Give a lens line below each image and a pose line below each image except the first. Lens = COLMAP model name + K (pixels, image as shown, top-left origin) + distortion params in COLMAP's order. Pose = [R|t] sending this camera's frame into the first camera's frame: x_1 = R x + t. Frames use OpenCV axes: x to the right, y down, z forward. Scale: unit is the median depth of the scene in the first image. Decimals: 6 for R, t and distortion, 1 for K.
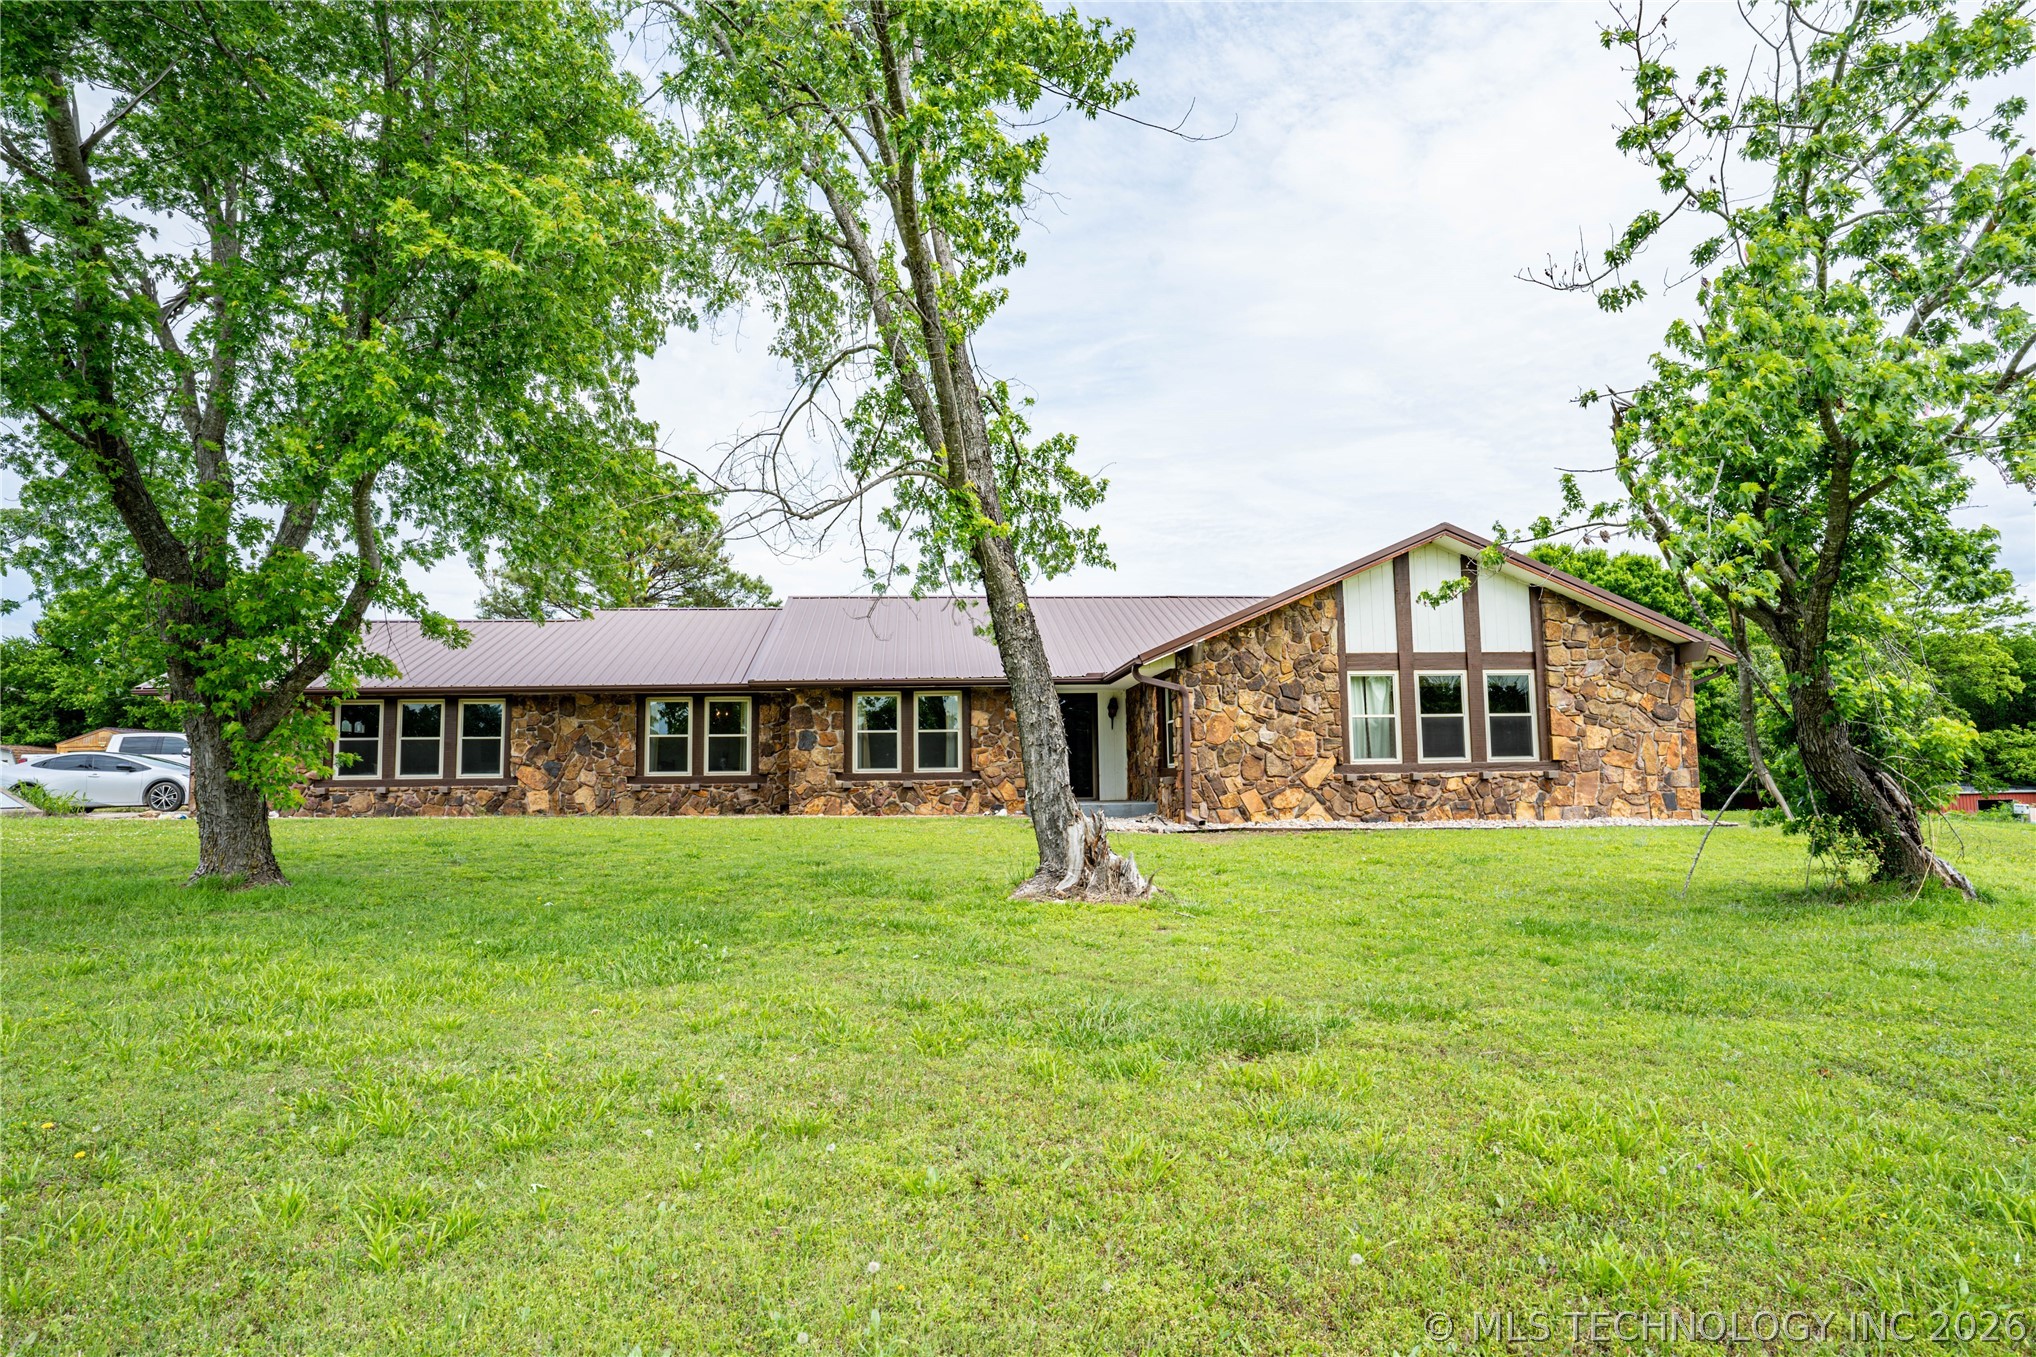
lens RADIAL K [[1132.6, 0, 1021.4], [0, 1132.6, 679.8], [0, 0, 1]] dist [-0.060272, 0.040296]
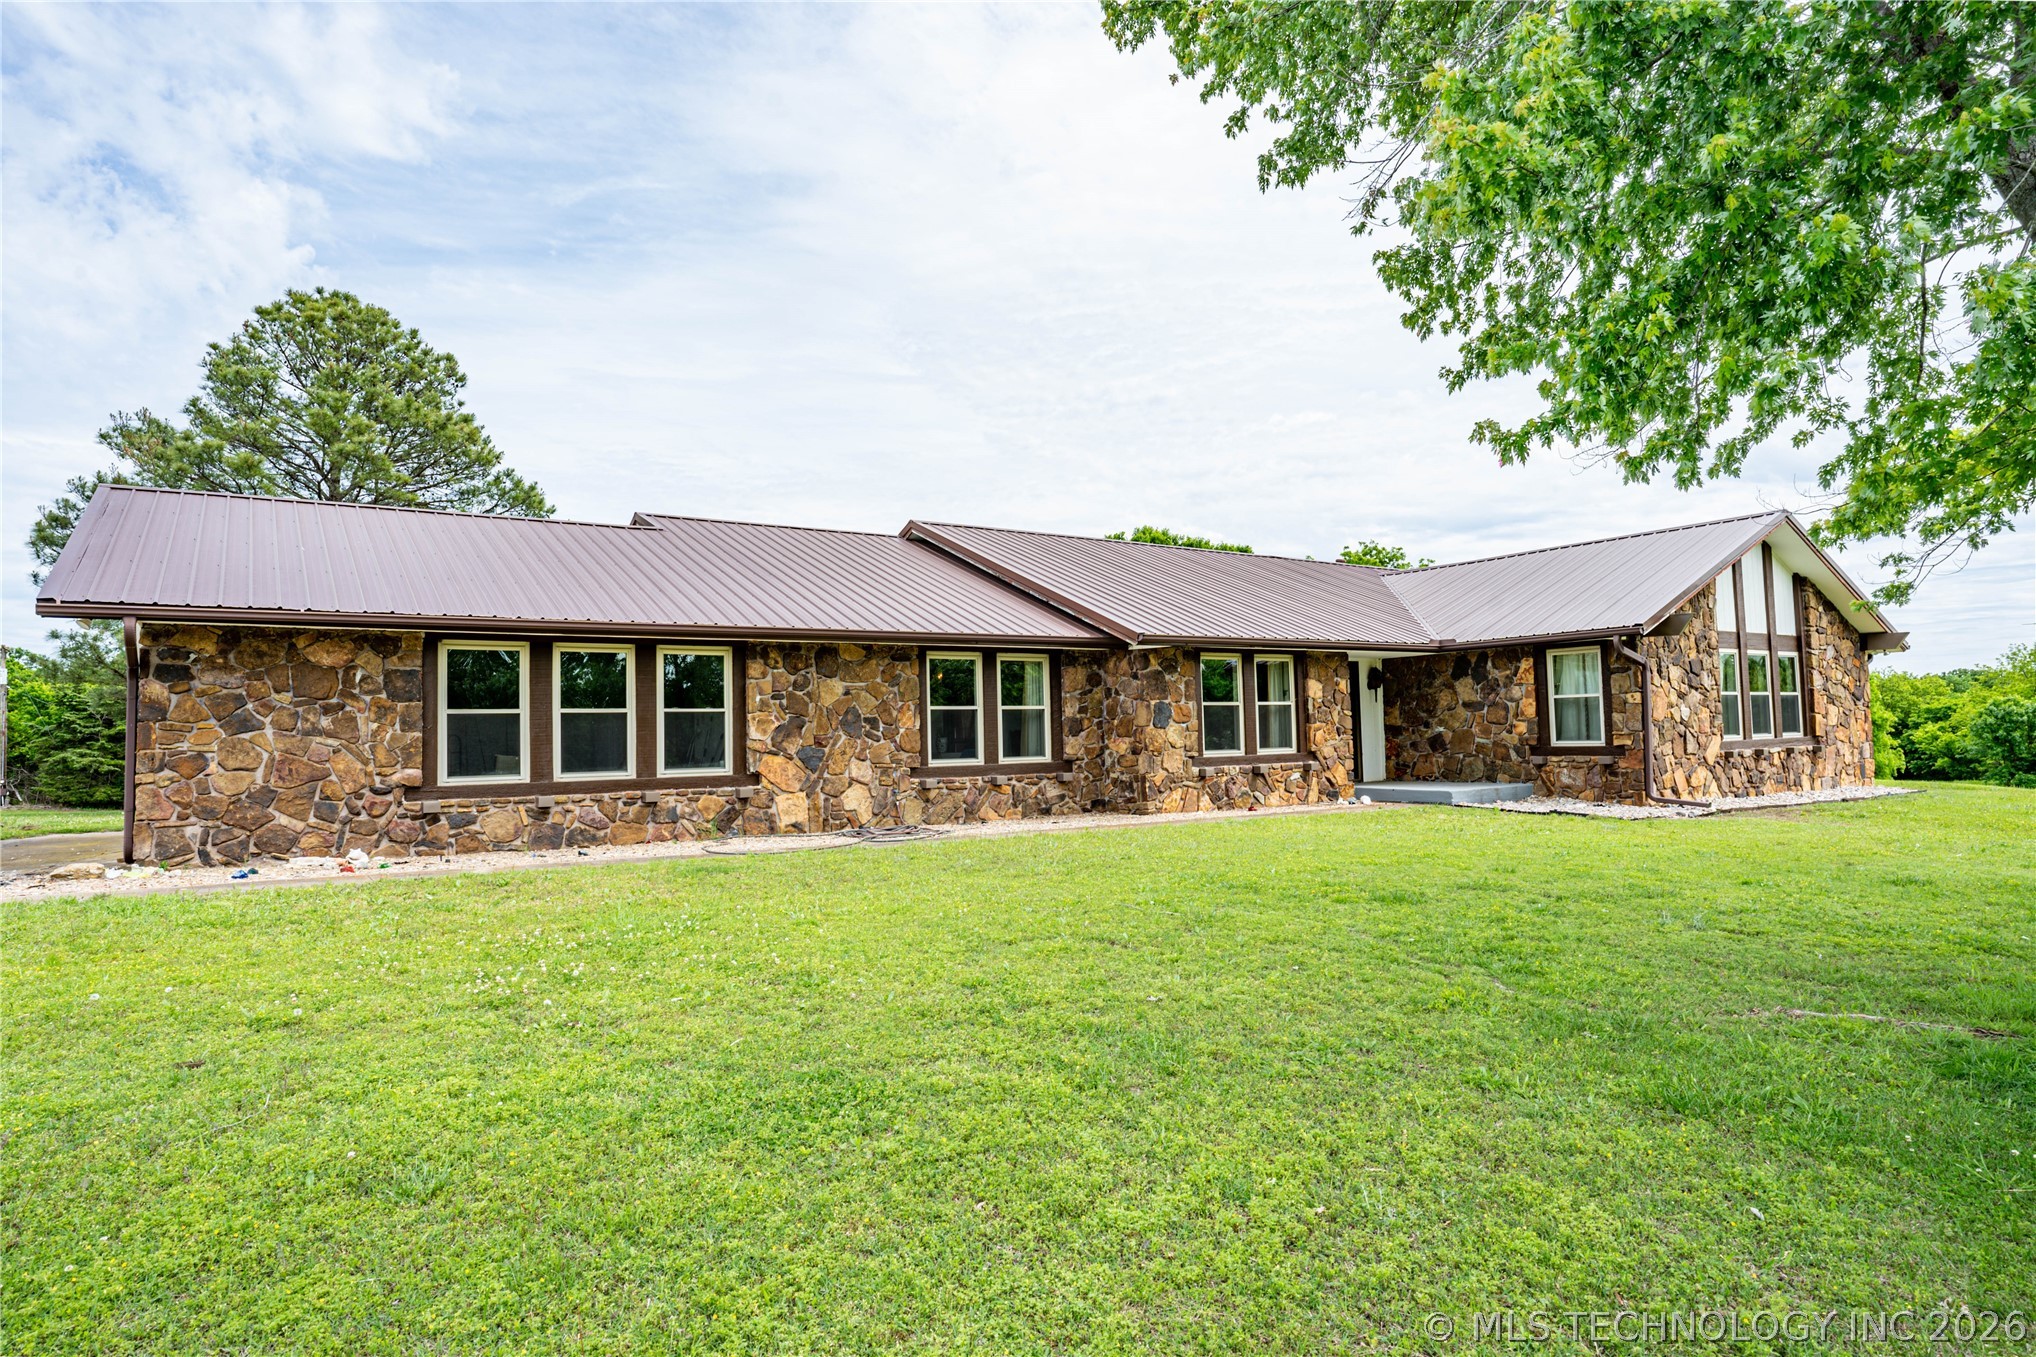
lens RADIAL K [[1132.6, 0, 1021.4], [0, 1132.6, 679.8], [0, 0, 1]] dist [-0.060272, 0.040296]
pose [[0.865490, 0.019149, 0.500560, -0.640126], [-0.030214, 0.999445, 0.014008, 0.021882], [-0.500014, -0.027248, 0.865588, 0.383804]]
